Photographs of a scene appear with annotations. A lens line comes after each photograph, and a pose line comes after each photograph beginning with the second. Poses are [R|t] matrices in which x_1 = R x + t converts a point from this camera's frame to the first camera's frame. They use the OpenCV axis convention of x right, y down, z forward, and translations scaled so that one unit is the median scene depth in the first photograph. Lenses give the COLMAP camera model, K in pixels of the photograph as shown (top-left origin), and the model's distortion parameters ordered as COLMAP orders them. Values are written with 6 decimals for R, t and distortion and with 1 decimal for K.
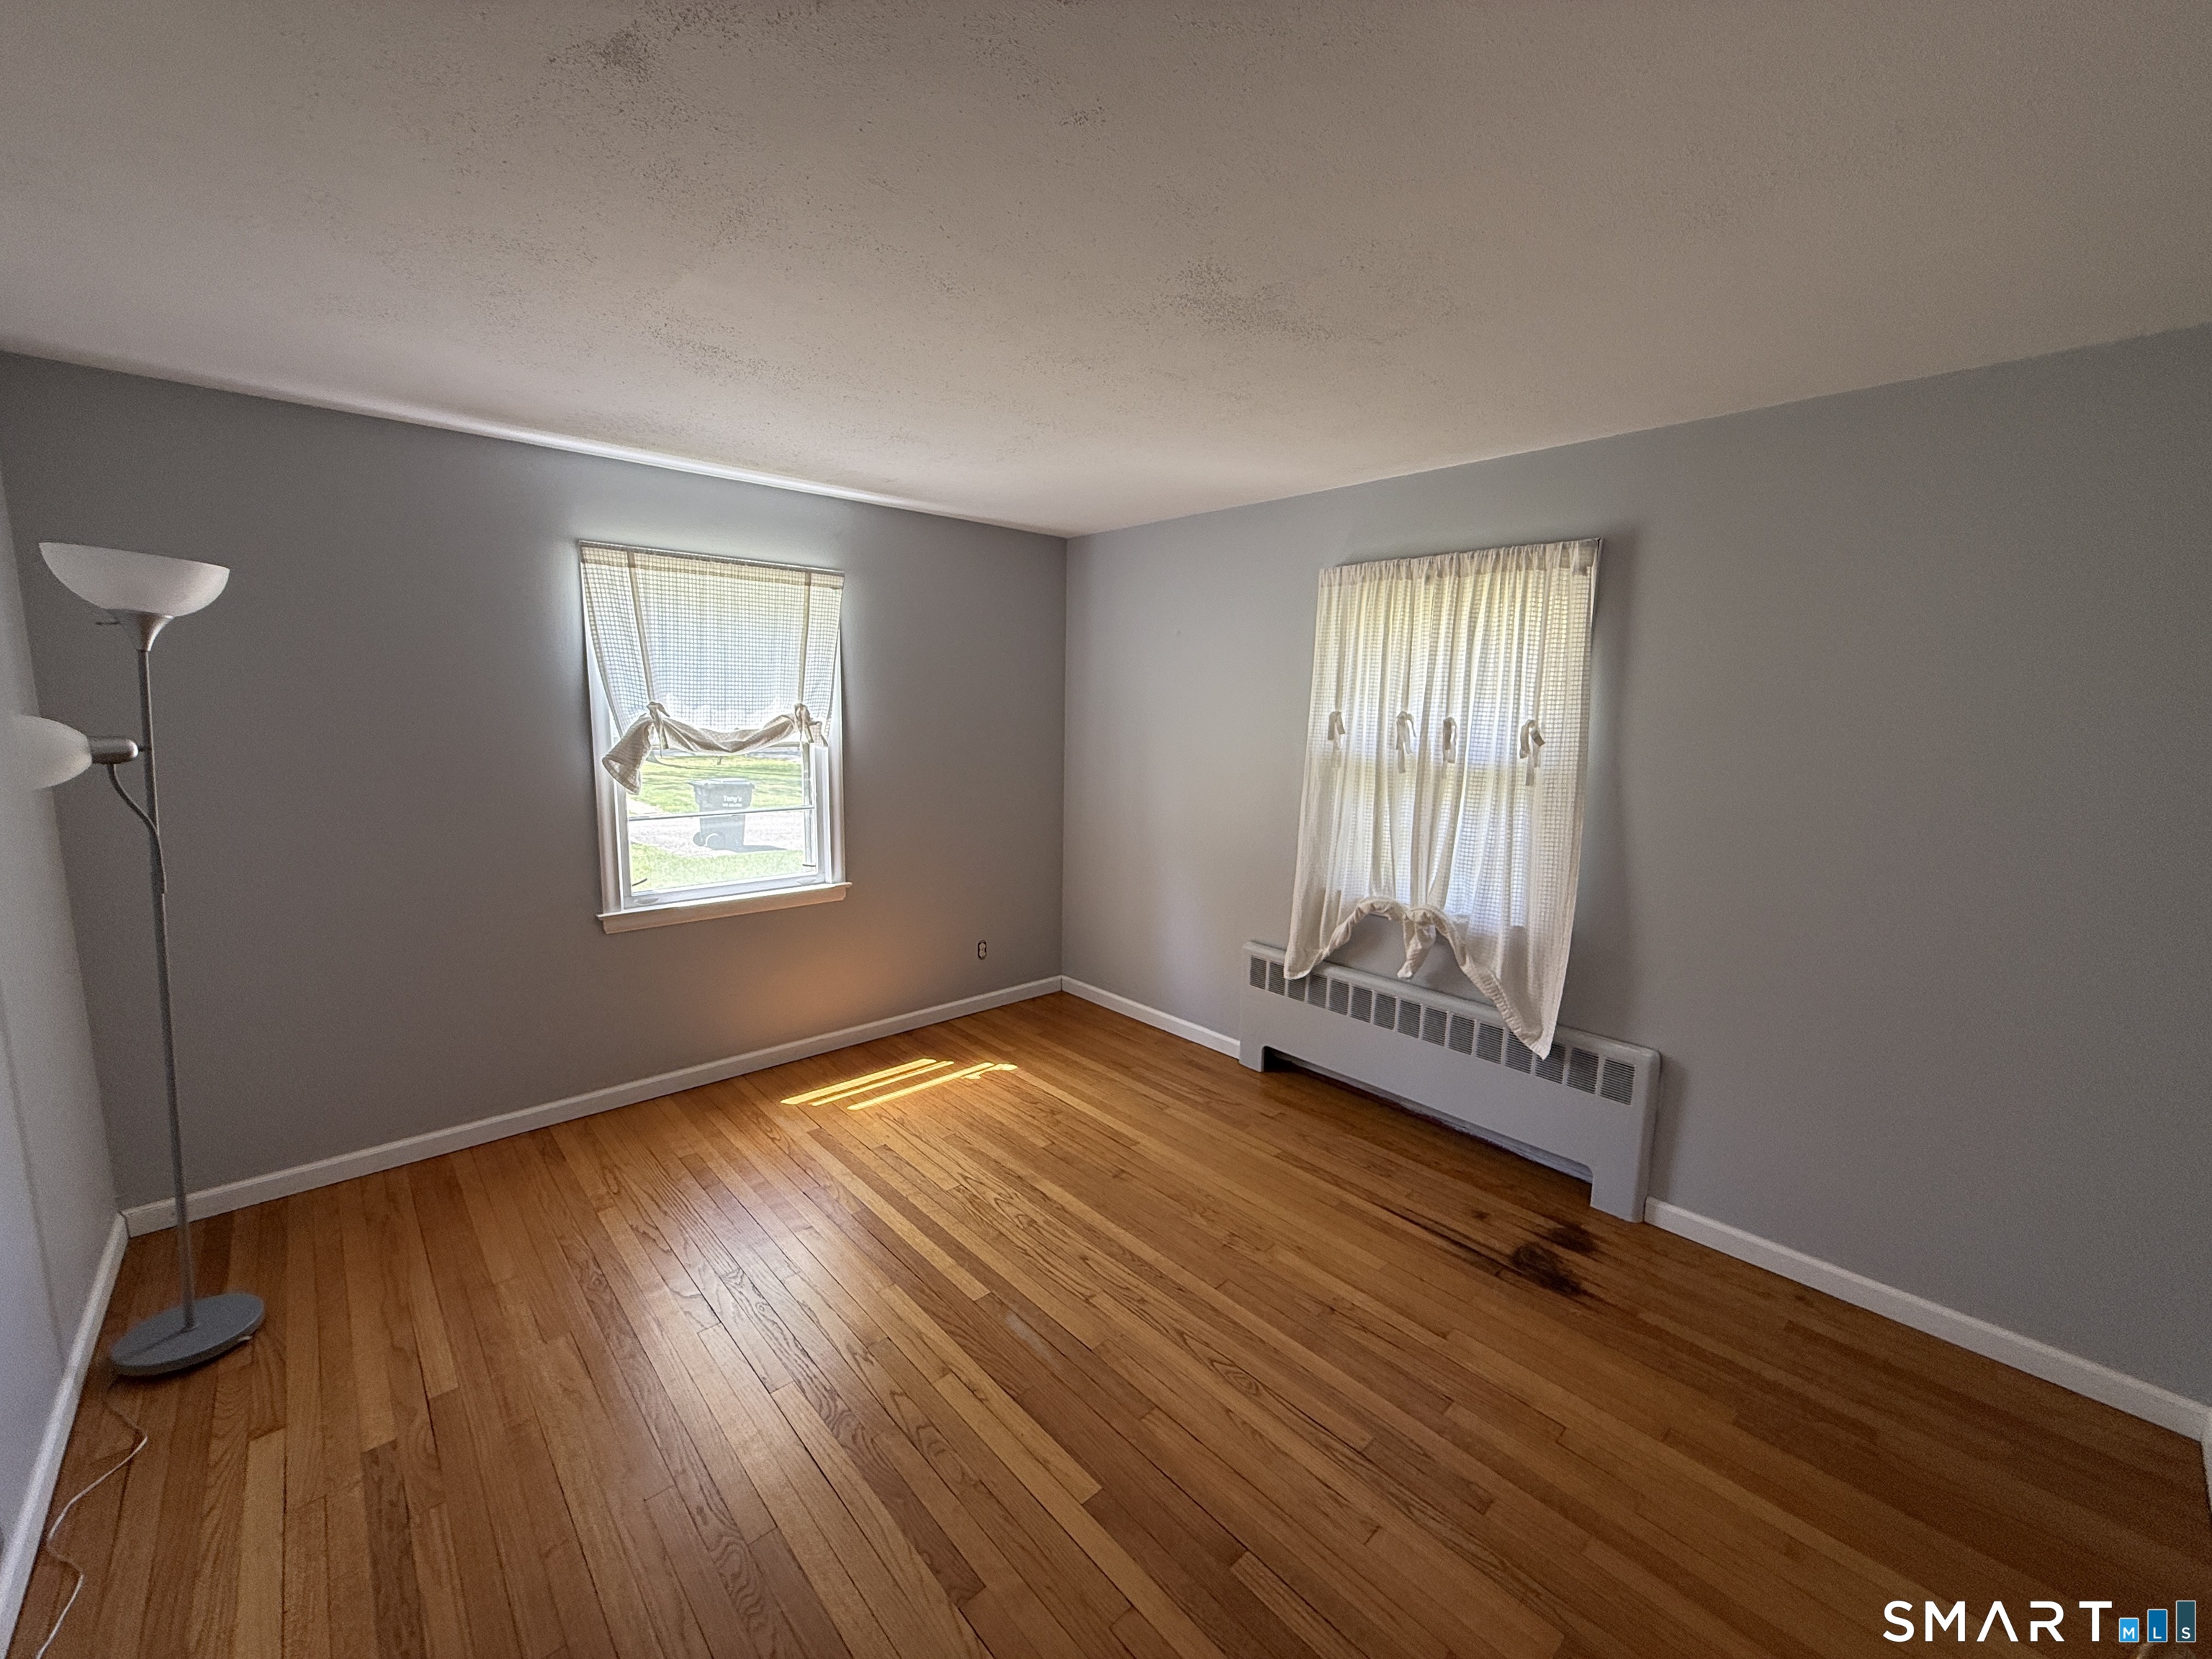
lens RADIAL K [[874.2, 0, 1102.3], [0, 874.2, 830.4], [0, 0, 1]] dist [-0.000536, 0.000442]
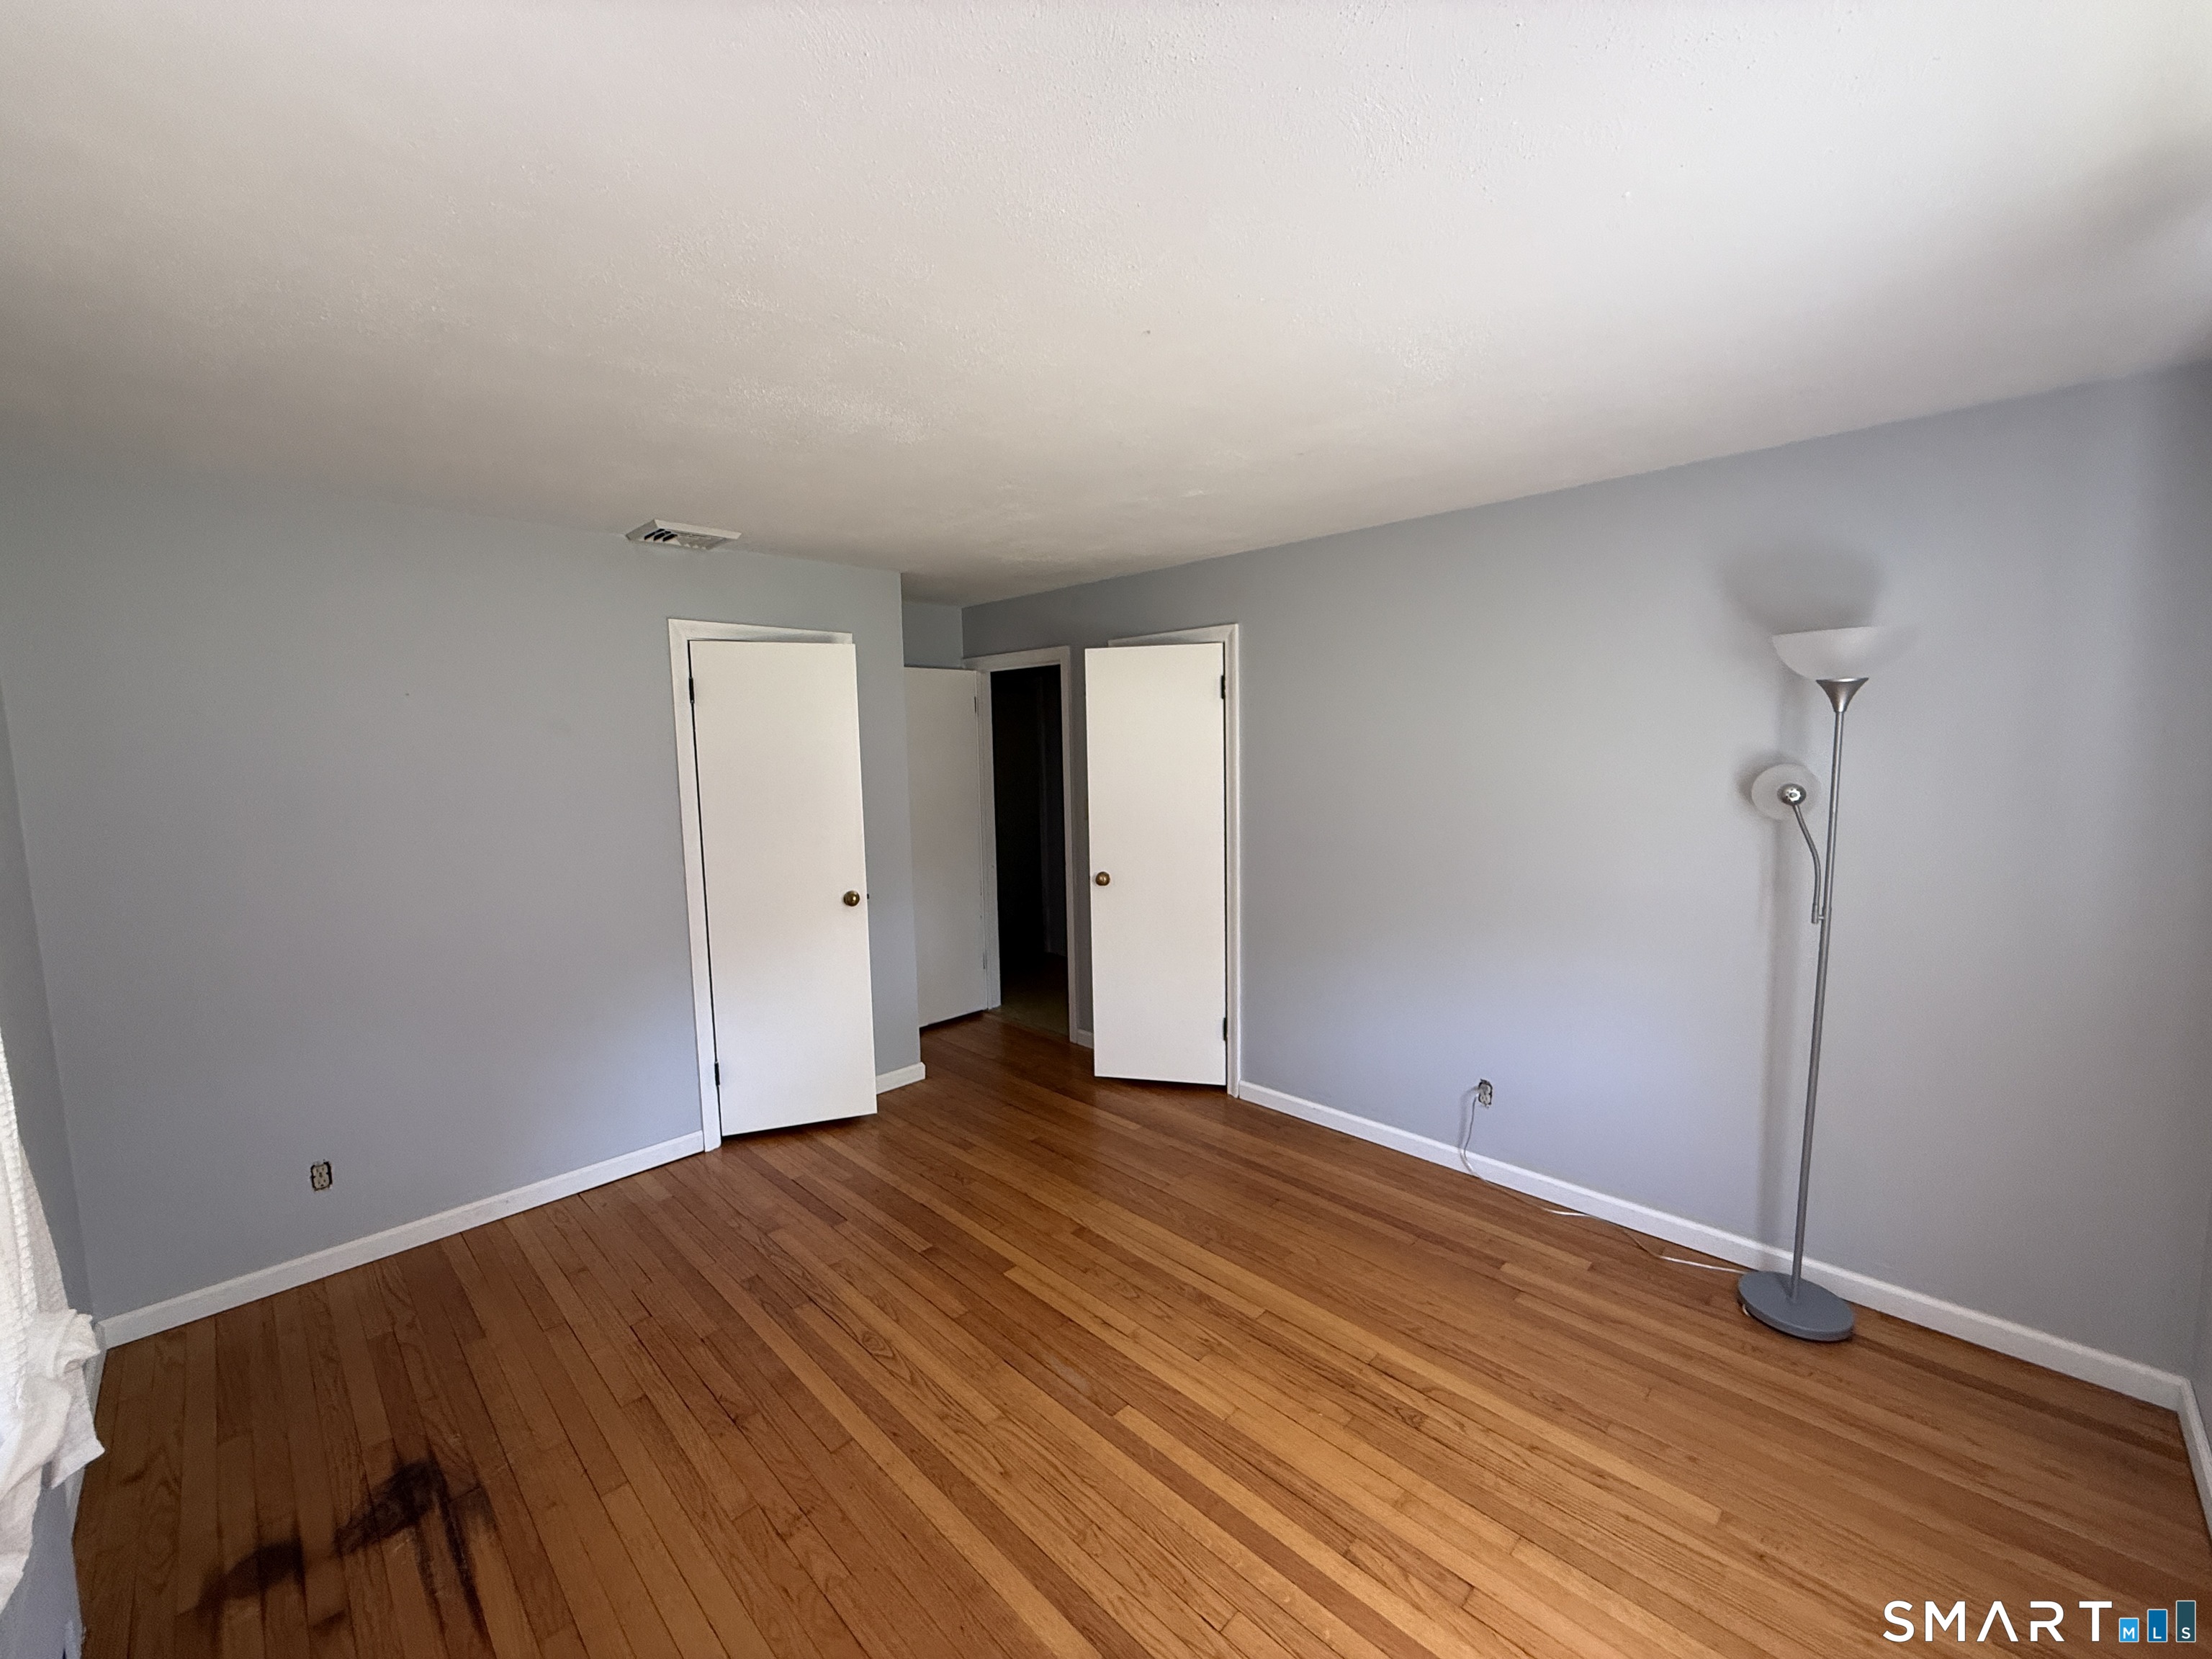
lens RADIAL K [[874.2, 0, 1104.3], [0, 874.2, 826.3], [0, 0, 1]] dist [-0.000536, 0.000442]
pose [[-0.998703, 0.001596, -0.050881, -0.061093], [-0.011296, 0.967642, 0.252073, -0.229556], [0.049637, 0.252321, -0.966370, 1.401827]]
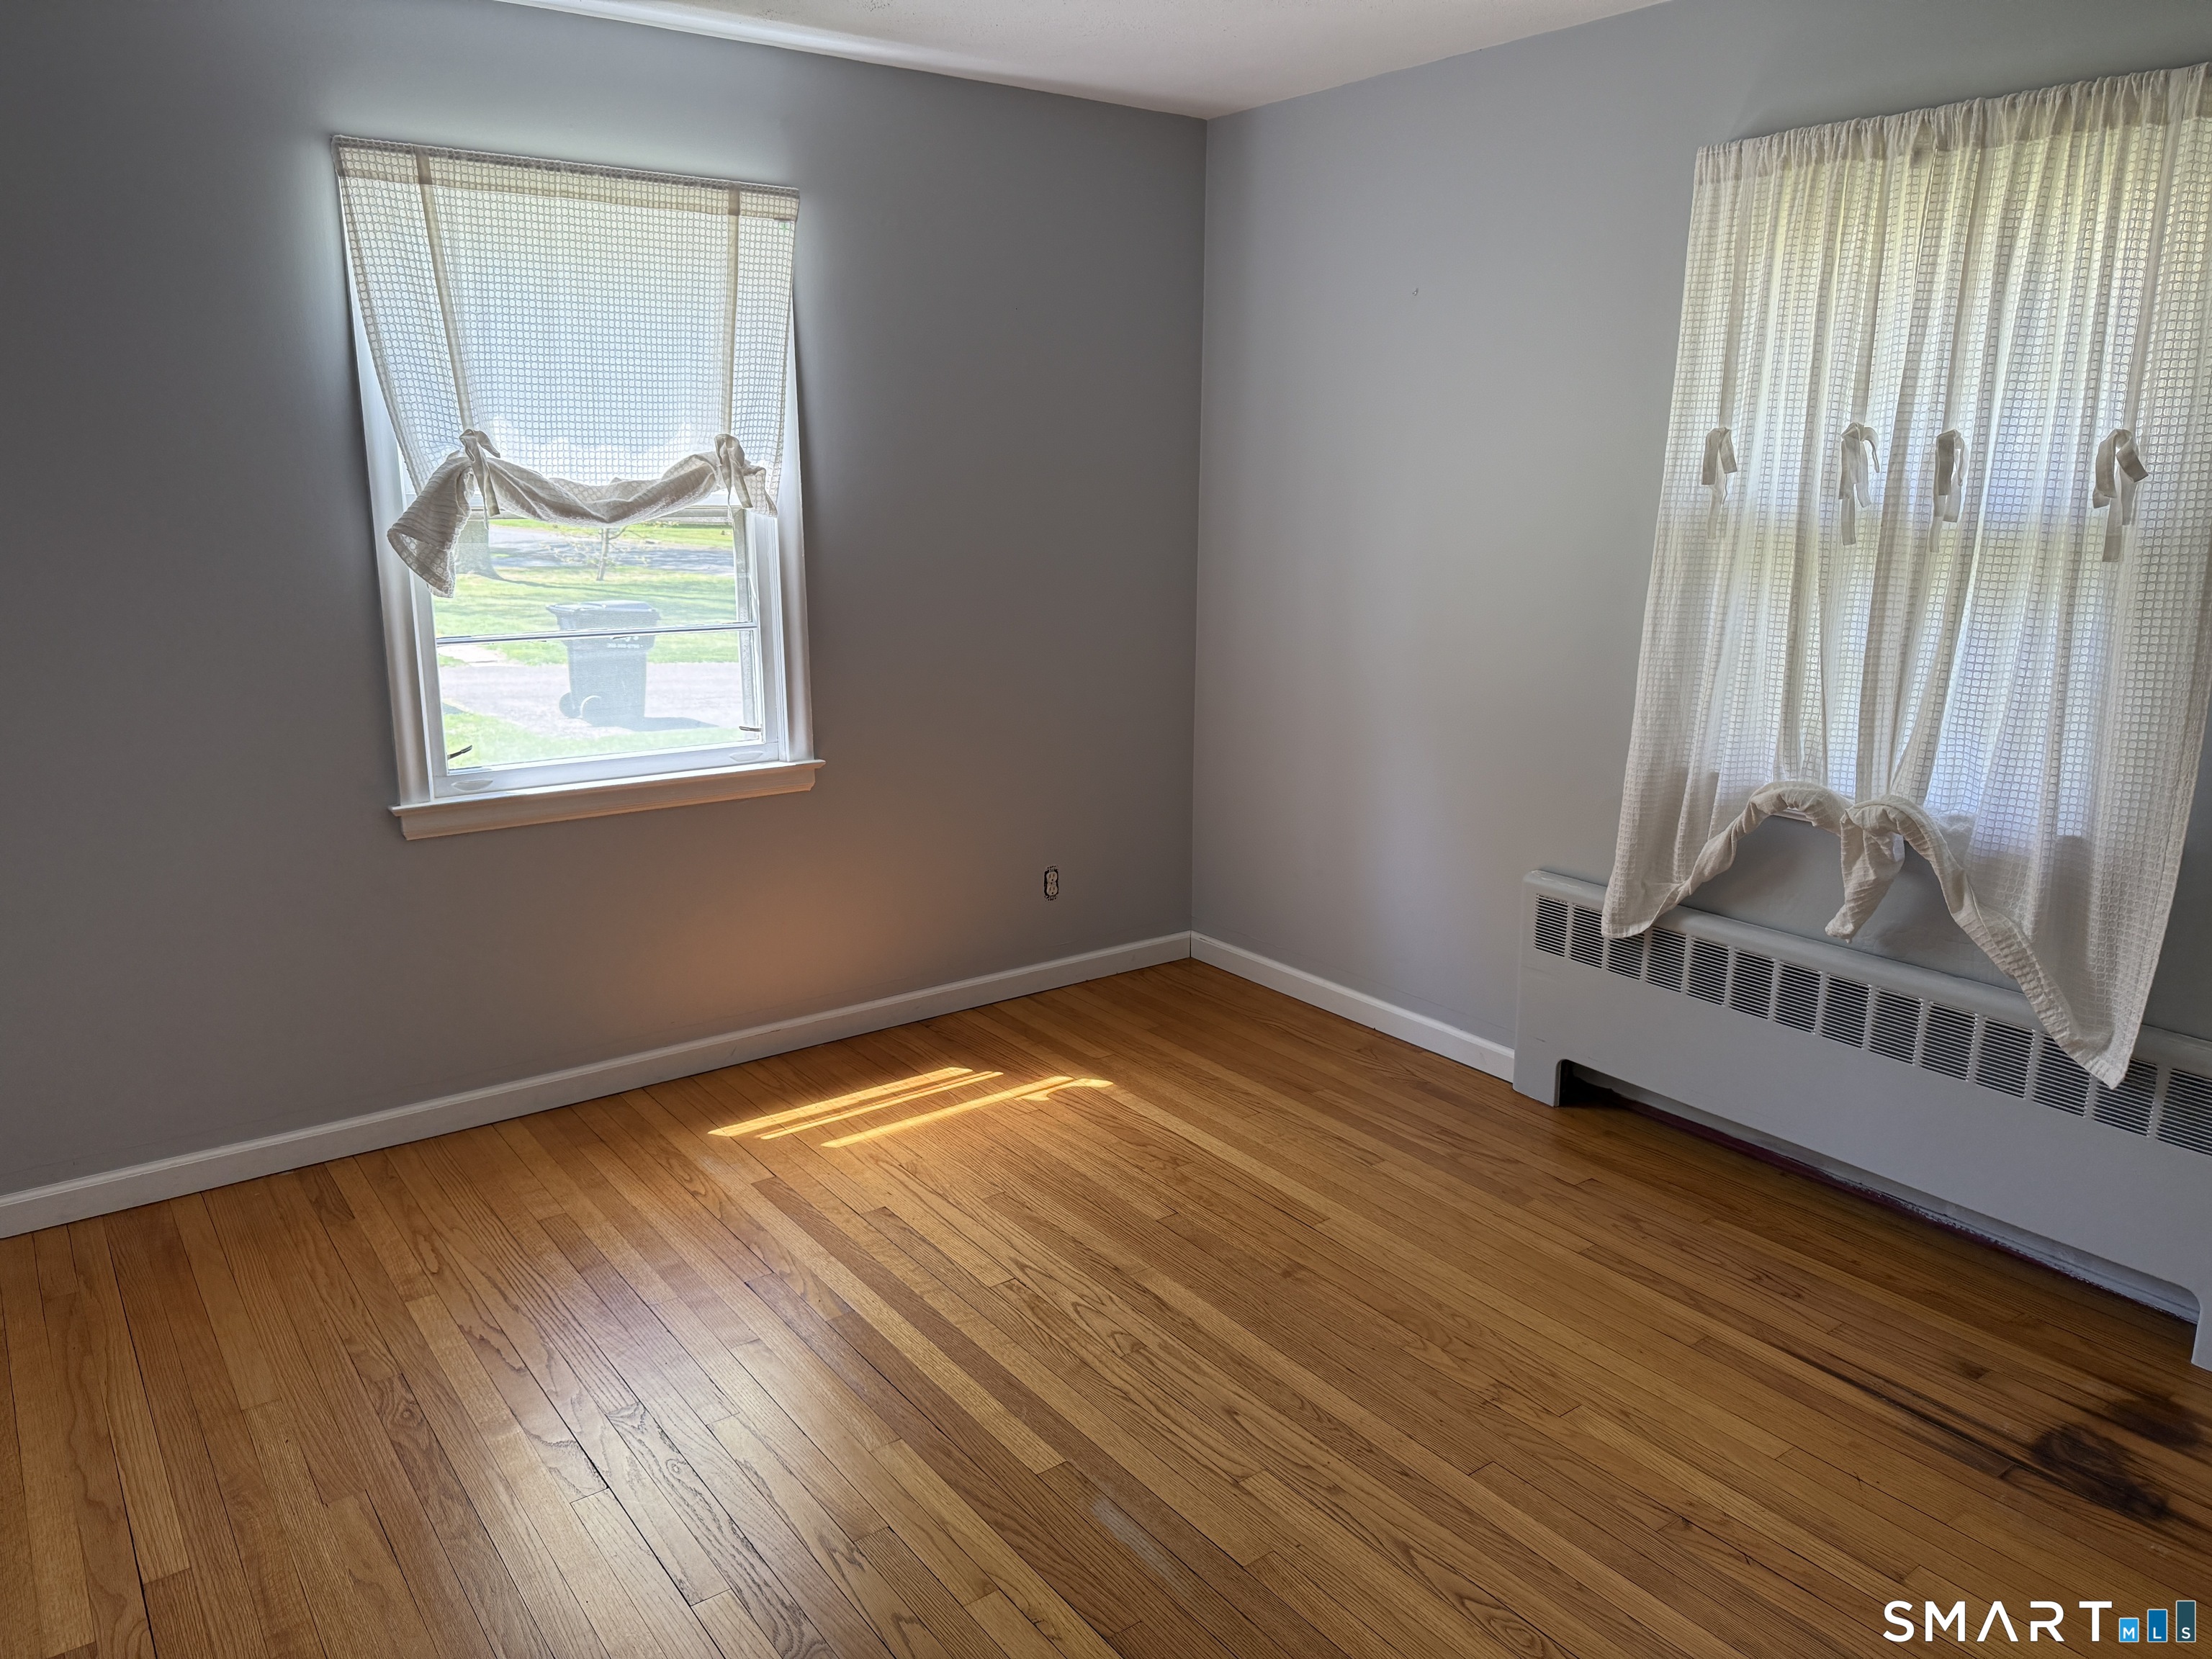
lens RADIAL K [[1549.3, 0, 1109.6], [0, 1549.3, 817.5], [0, 0, 1]] dist [0.028260, -0.030159]
pose [[0.995157, 0.007985, -0.097971, -0.003004], [-0.000293, 0.996931, 0.078279, 0.026240], [0.098296, -0.077871, 0.992106, 0.025669]]
